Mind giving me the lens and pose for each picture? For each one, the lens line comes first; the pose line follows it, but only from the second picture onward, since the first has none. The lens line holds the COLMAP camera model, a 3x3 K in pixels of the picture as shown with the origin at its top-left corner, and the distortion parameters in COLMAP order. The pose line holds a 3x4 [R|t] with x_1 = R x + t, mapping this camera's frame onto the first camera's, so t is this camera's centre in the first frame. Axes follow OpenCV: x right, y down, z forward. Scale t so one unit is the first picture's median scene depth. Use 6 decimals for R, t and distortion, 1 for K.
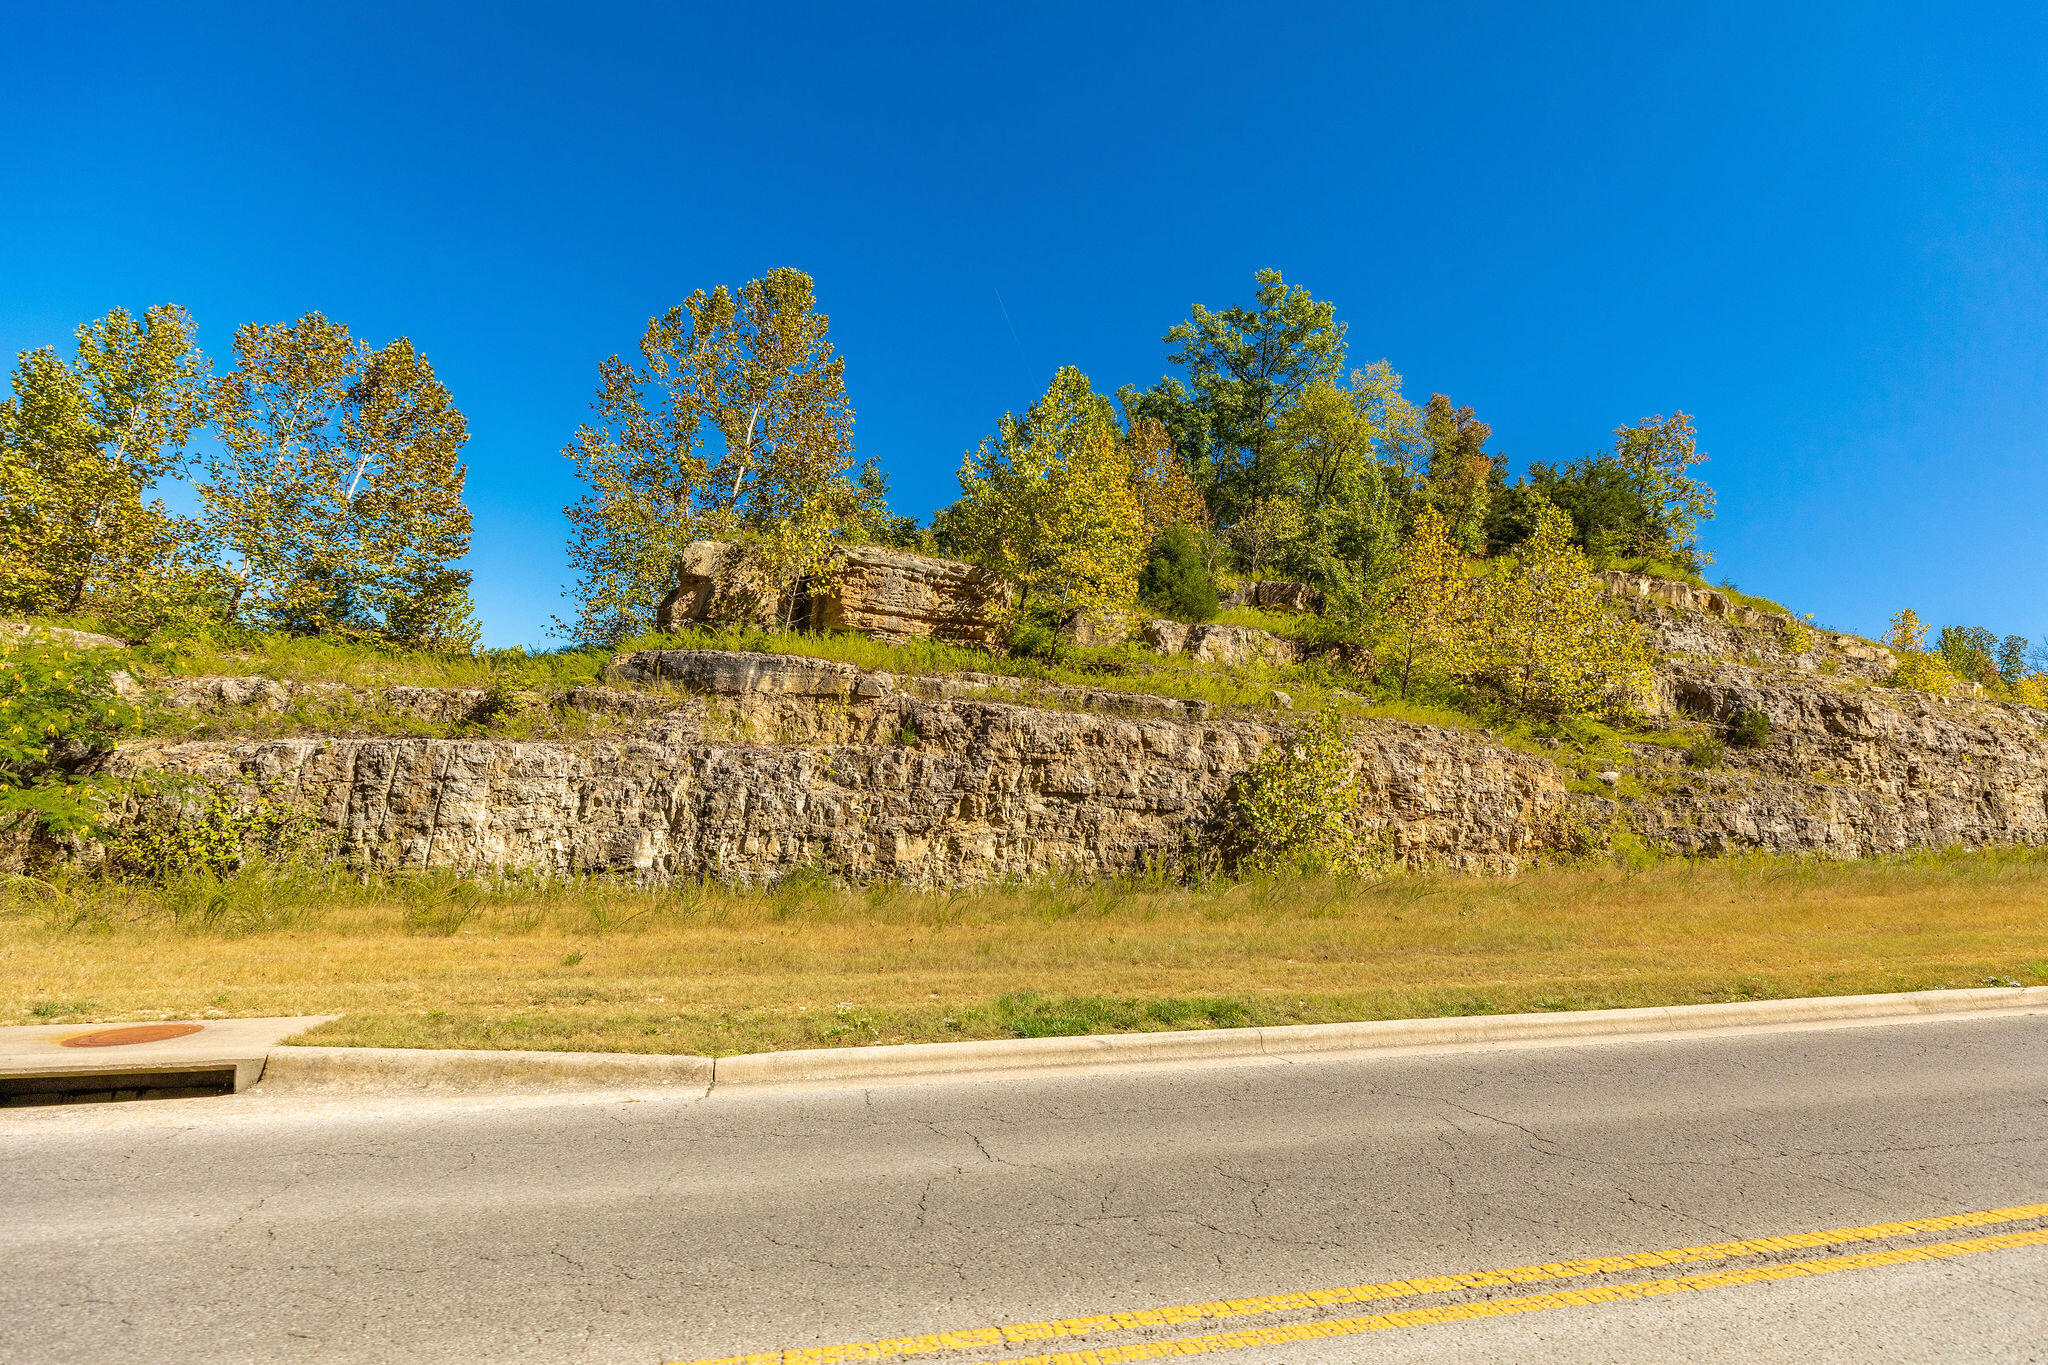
lens RADIAL K [[915.7, 0, 1023.9], [0, 915.7, 683.4], [0, 0, 1]] dist [0.008755, -0.000884]
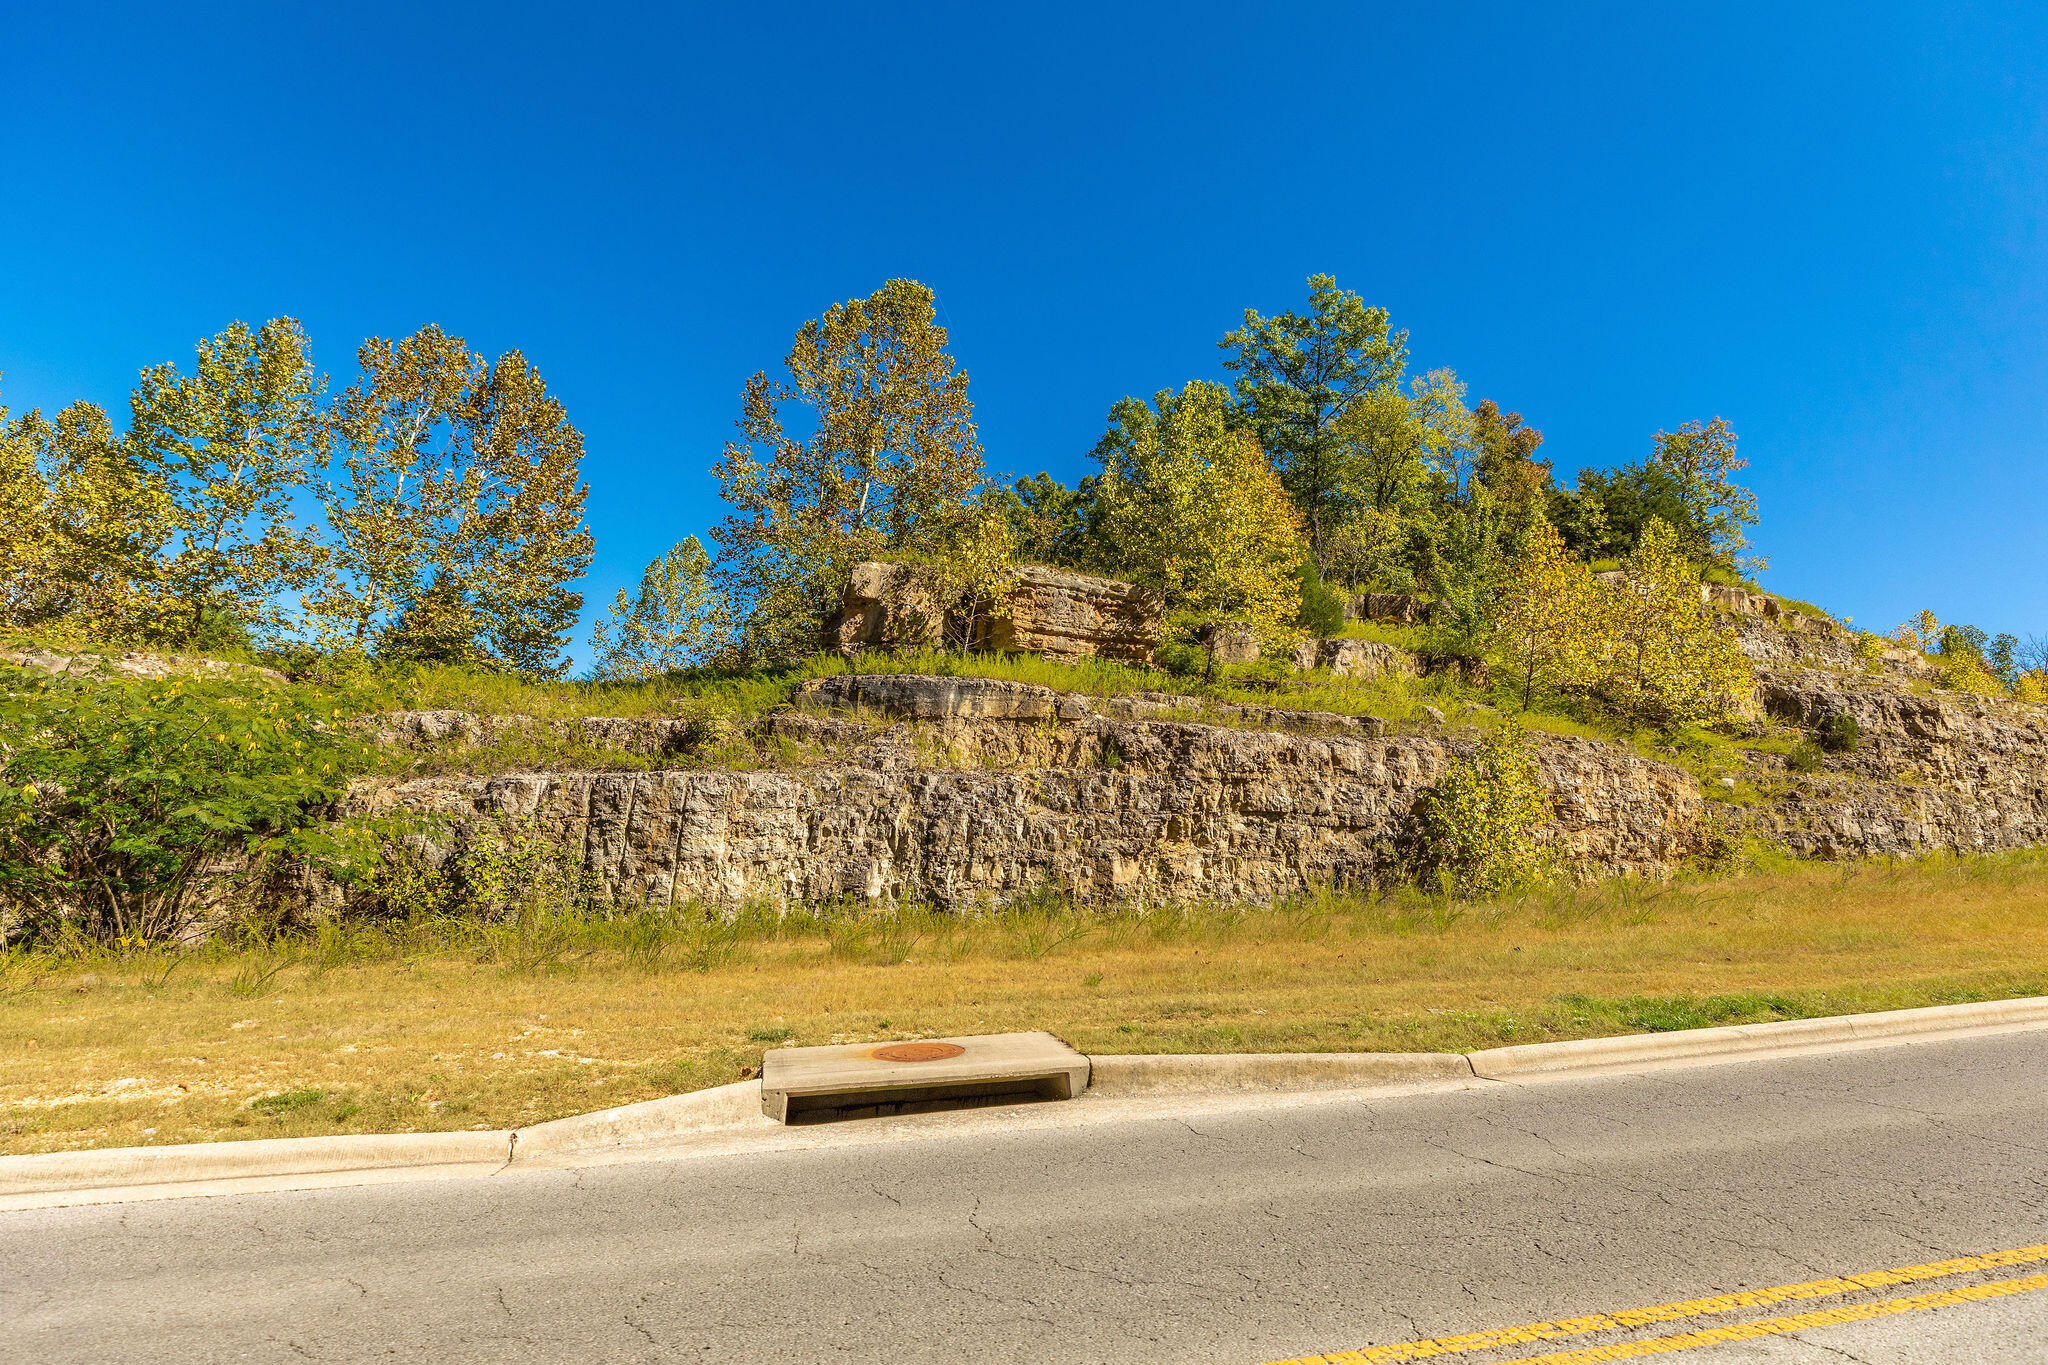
lens RADIAL K [[975.4, 0, 1024.6], [0, 975.4, 680.4], [0, 0, 1]] dist [0.009148, -0.000730]
pose [[0.998194, -0.015312, 0.058086, -0.239762], [0.016138, 0.999775, -0.013778, -0.011959], [-0.057862, 0.014691, 0.998217, -0.047211]]
